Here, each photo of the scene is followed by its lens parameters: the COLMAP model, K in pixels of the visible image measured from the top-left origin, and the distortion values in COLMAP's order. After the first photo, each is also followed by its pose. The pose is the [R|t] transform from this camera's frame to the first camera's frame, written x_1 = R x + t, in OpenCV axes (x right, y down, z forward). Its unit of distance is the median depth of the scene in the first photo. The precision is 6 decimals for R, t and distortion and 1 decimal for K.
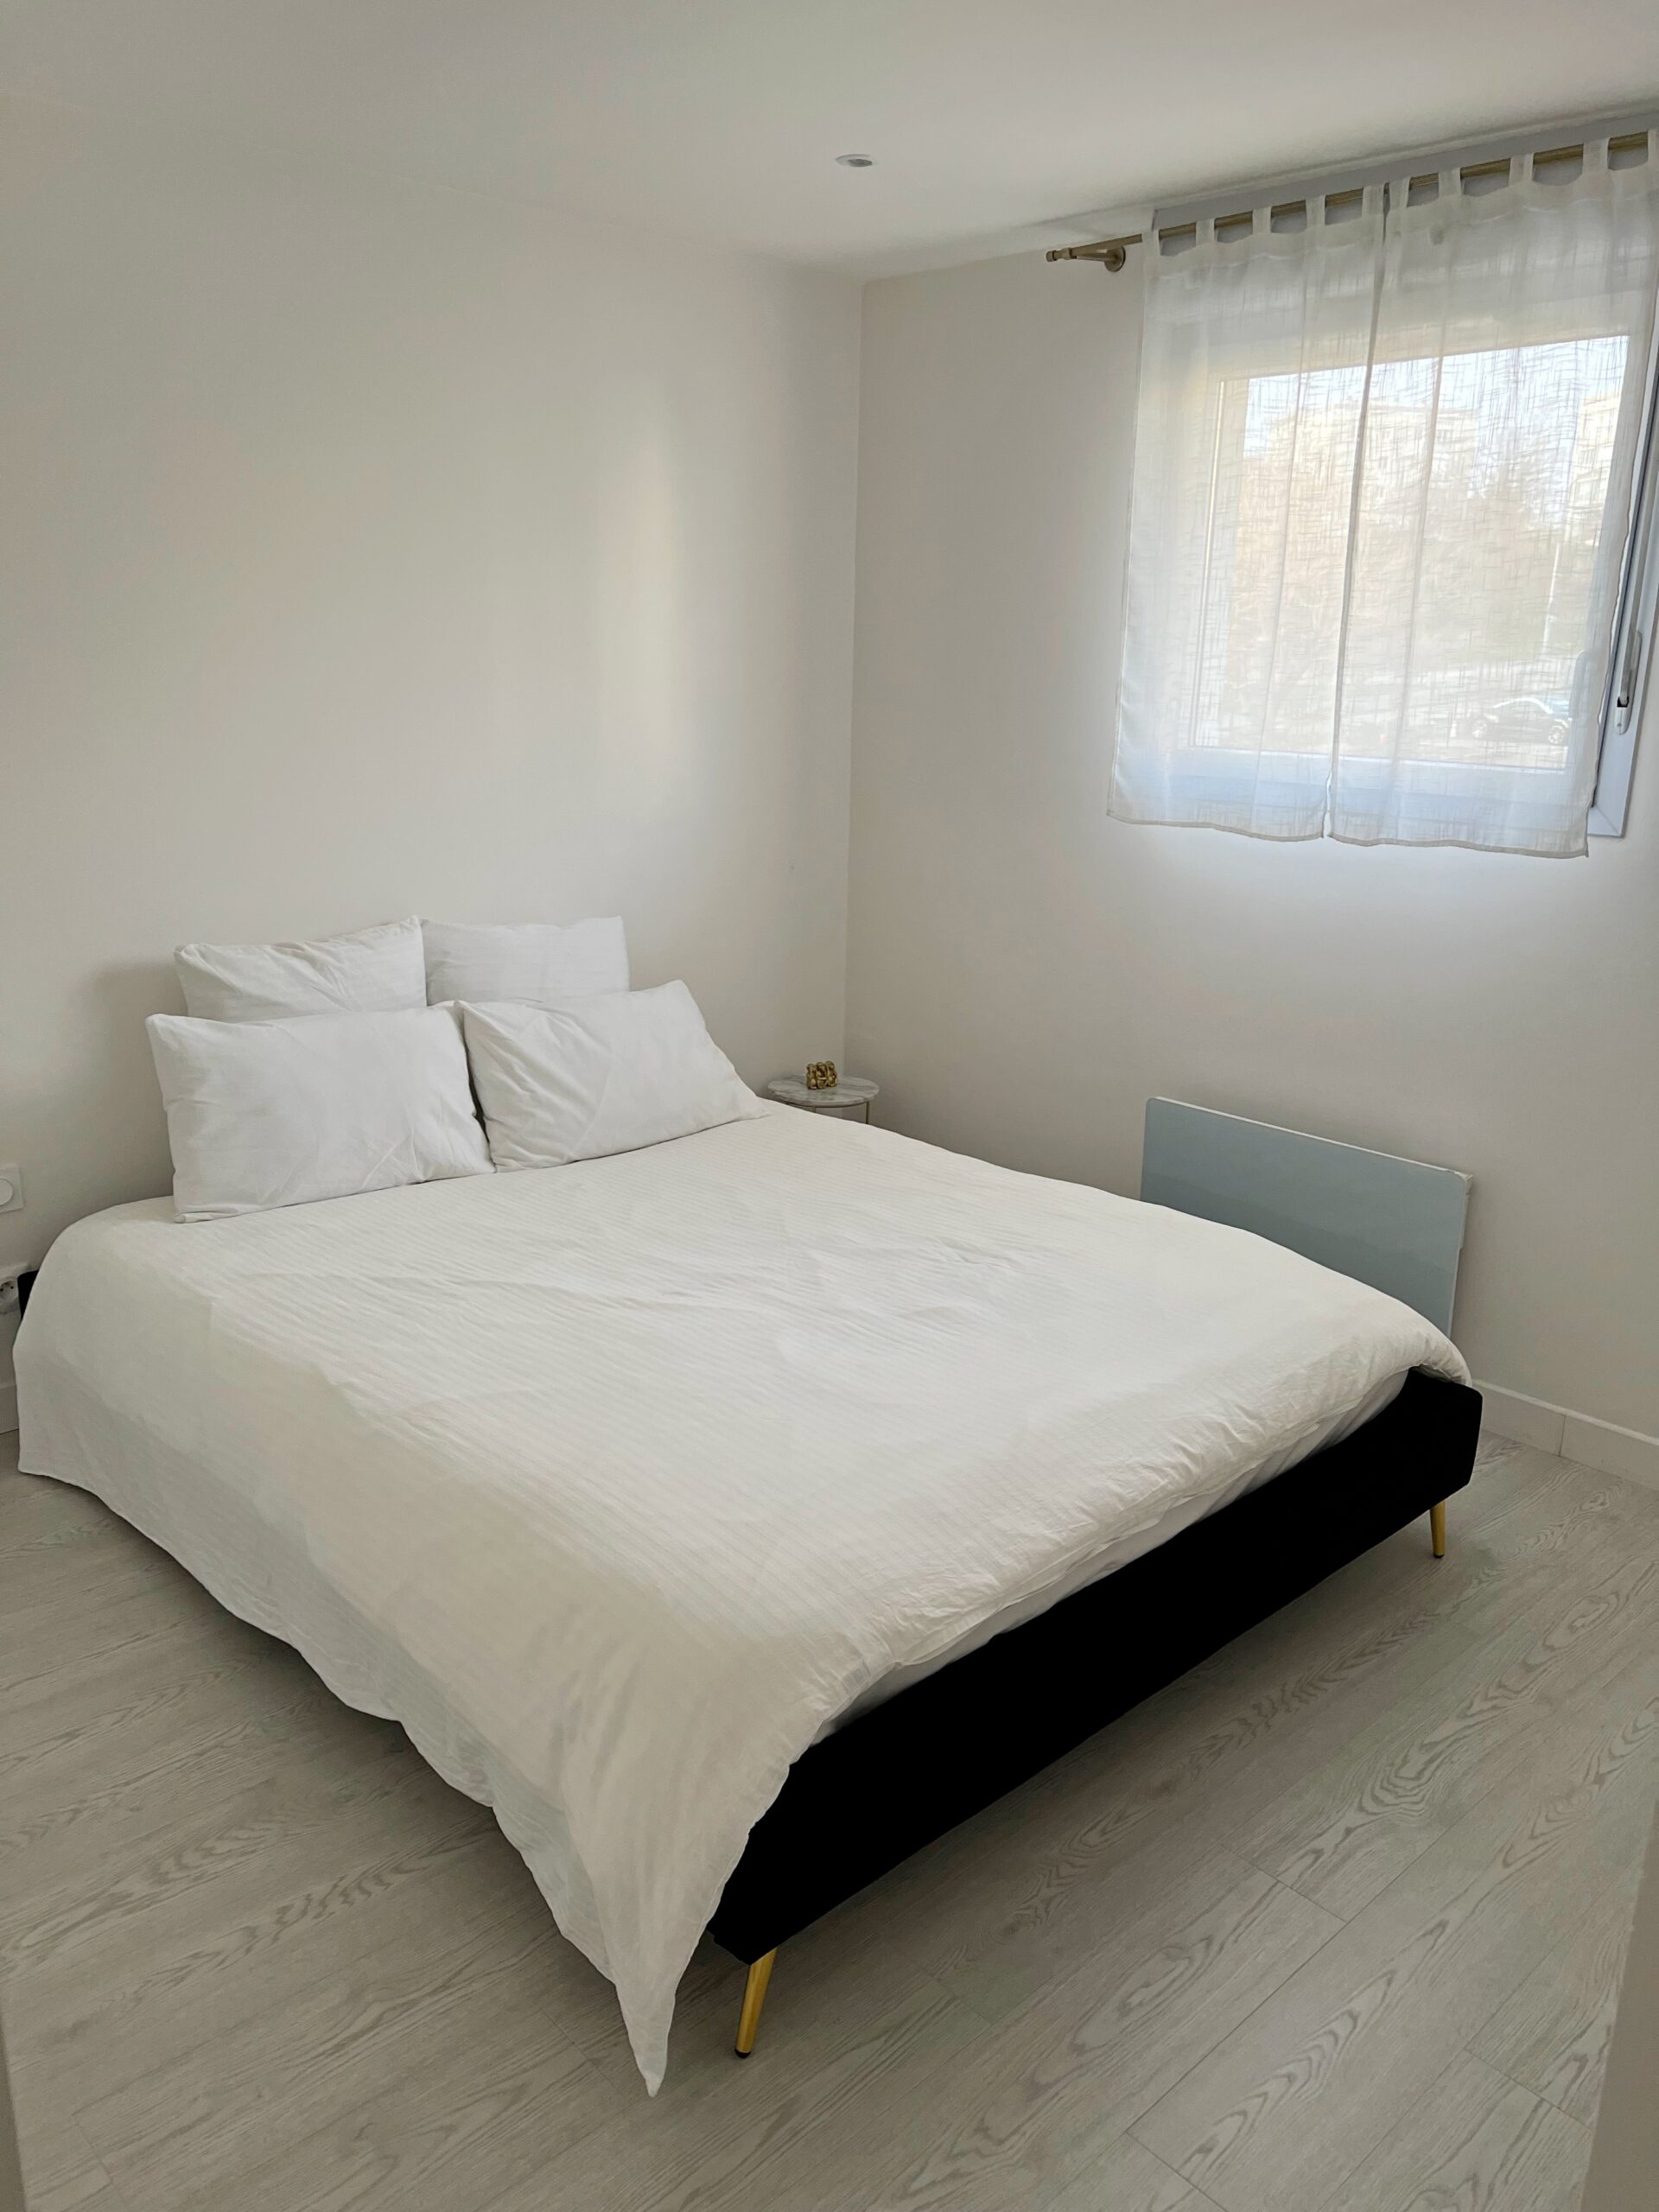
lens RADIAL K [[1661.4, 0, 841.2], [0, 1661.4, 1108.9], [0, 0, 1]] dist [0.032373, 0.000112]
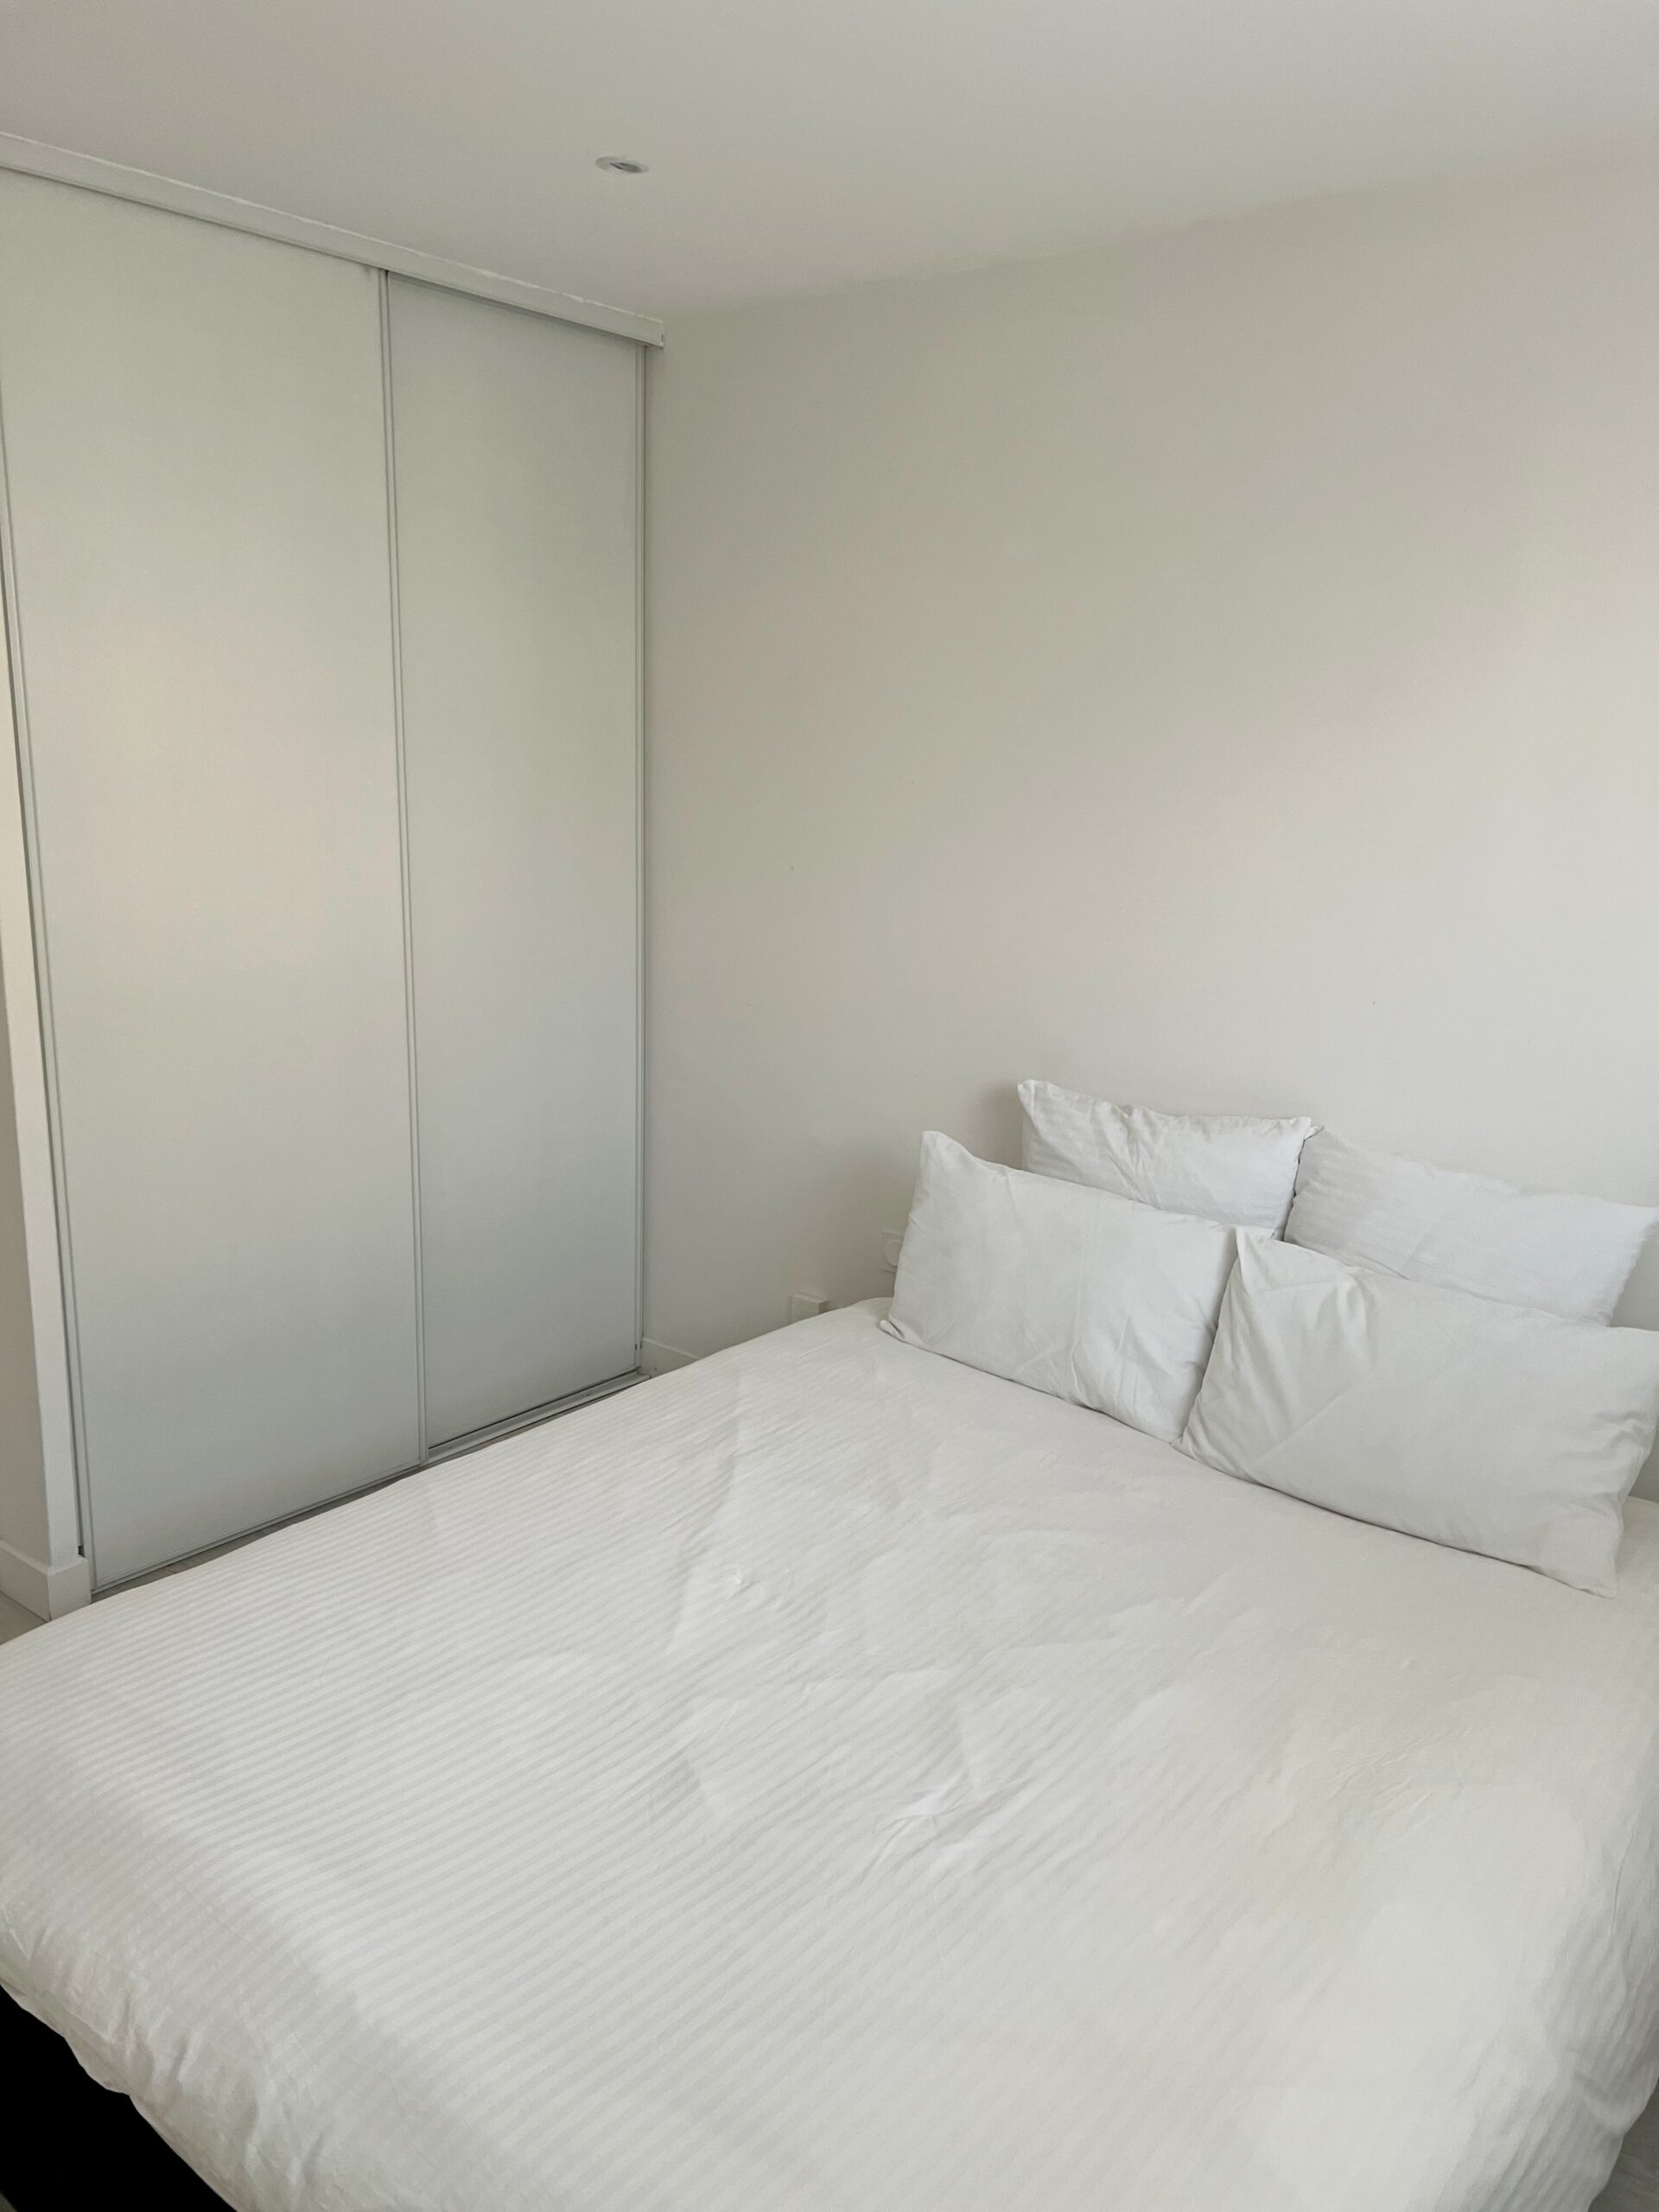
lens RADIAL K [[1661.4, 0, 841.2], [0, 1661.4, 1108.9], [0, 0, 1]] dist [0.032373, 0.000112]
pose [[0.091679, 0.217391, -0.971770, 0.579002], [-0.262129, 0.946730, 0.187059, -0.245957], [0.960668, 0.237580, 0.143780, 0.784719]]
